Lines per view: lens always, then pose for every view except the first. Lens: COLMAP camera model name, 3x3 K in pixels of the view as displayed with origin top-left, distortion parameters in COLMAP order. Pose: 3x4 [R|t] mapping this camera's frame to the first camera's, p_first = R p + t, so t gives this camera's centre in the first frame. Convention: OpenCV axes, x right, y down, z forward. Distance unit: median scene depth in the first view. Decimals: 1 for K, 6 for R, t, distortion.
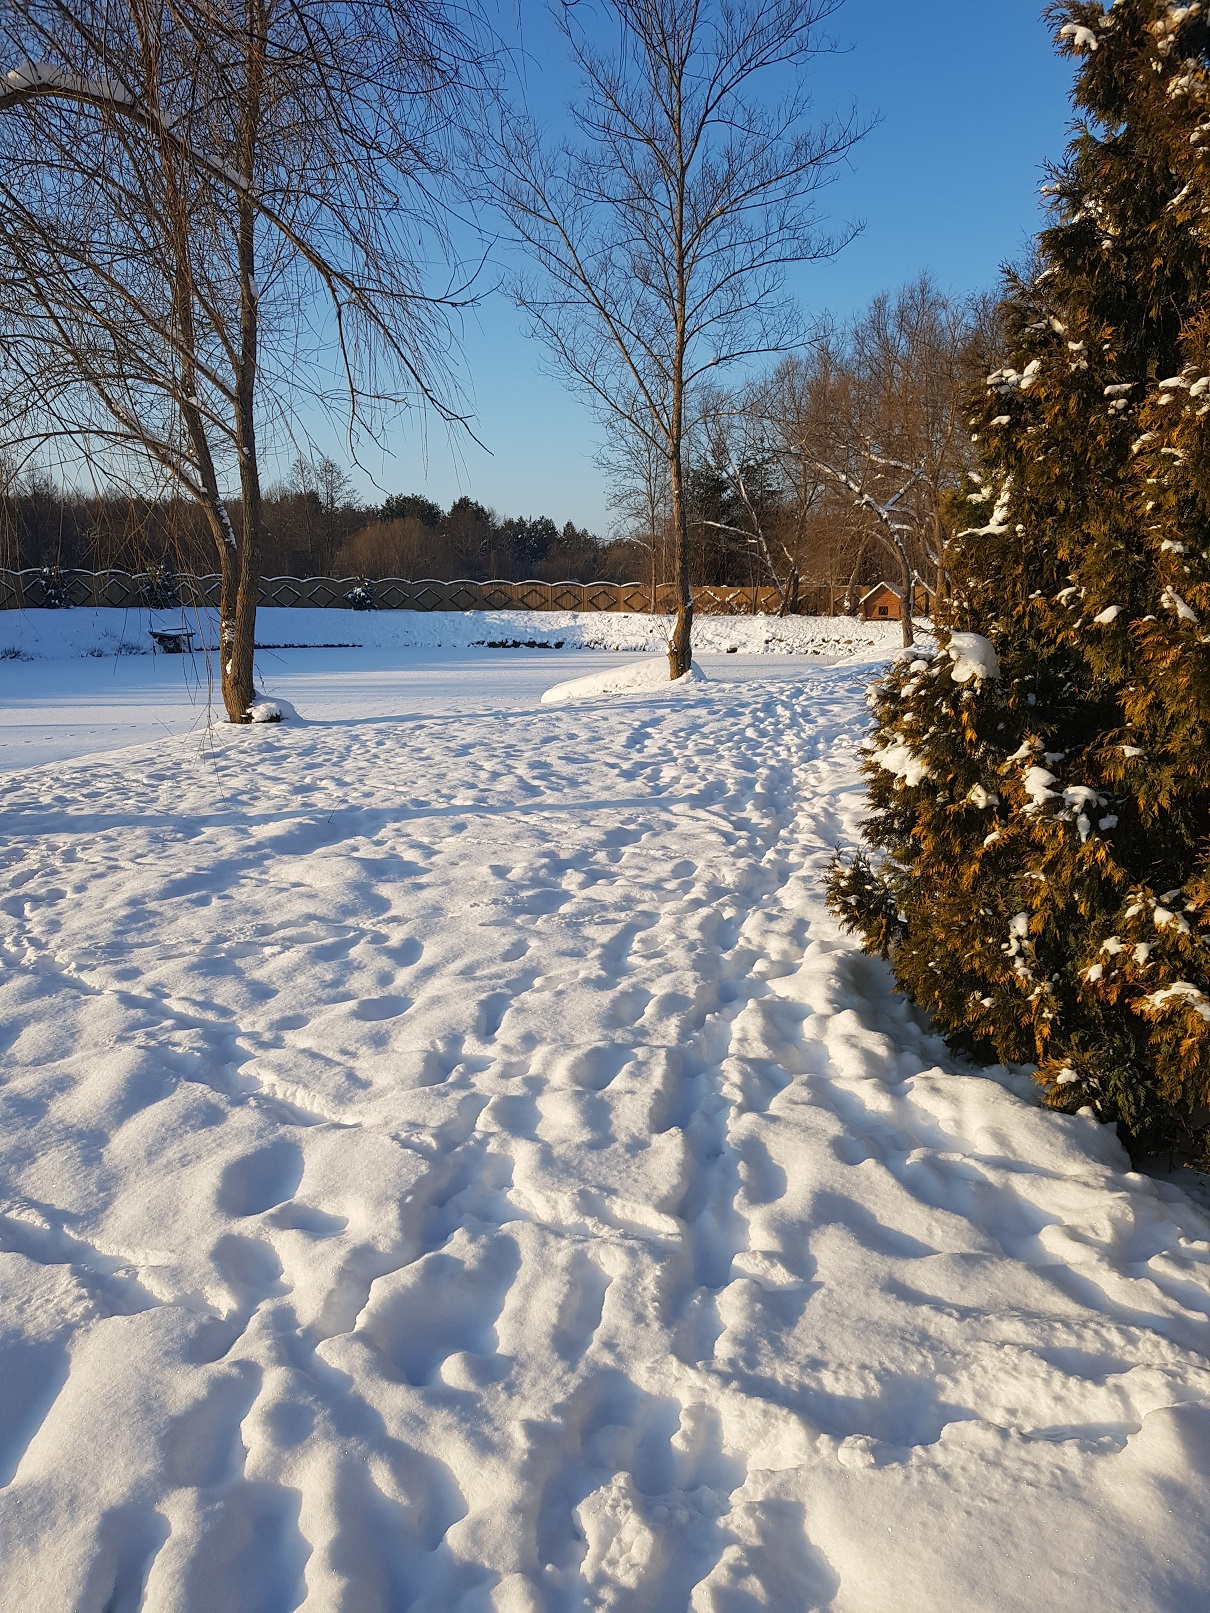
lens RADIAL K [[1208.3, 0, 605.0], [0, 1208.3, 806.5], [0, 0, 1]] dist [0.106540, -0.185448]
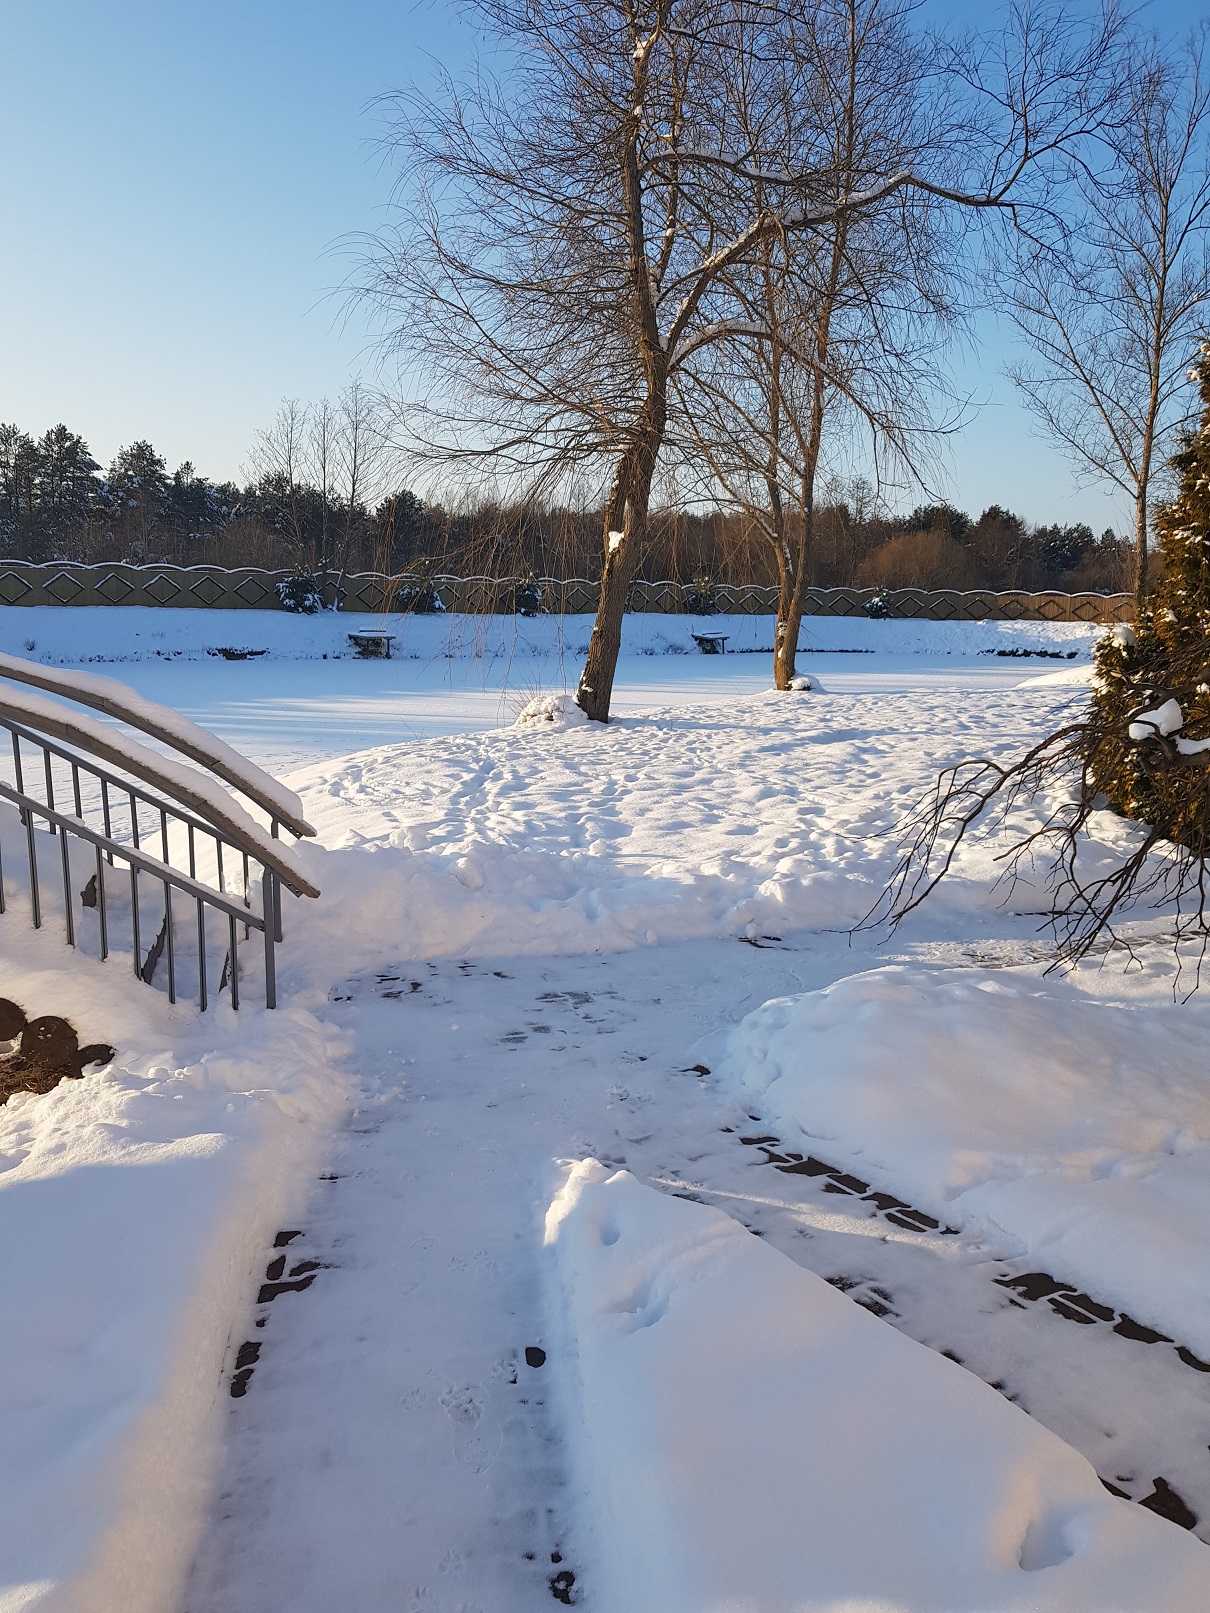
lens RADIAL K [[1208.3, 0, 605.0], [0, 1208.3, 806.5], [0, 0, 1]] dist [0.106540, -0.185448]
pose [[0.915110, 0.082598, -0.394652, 0.096822], [-0.085408, 0.996291, 0.010475, 0.074779], [0.394054, 0.024121, 0.918771, -0.439914]]
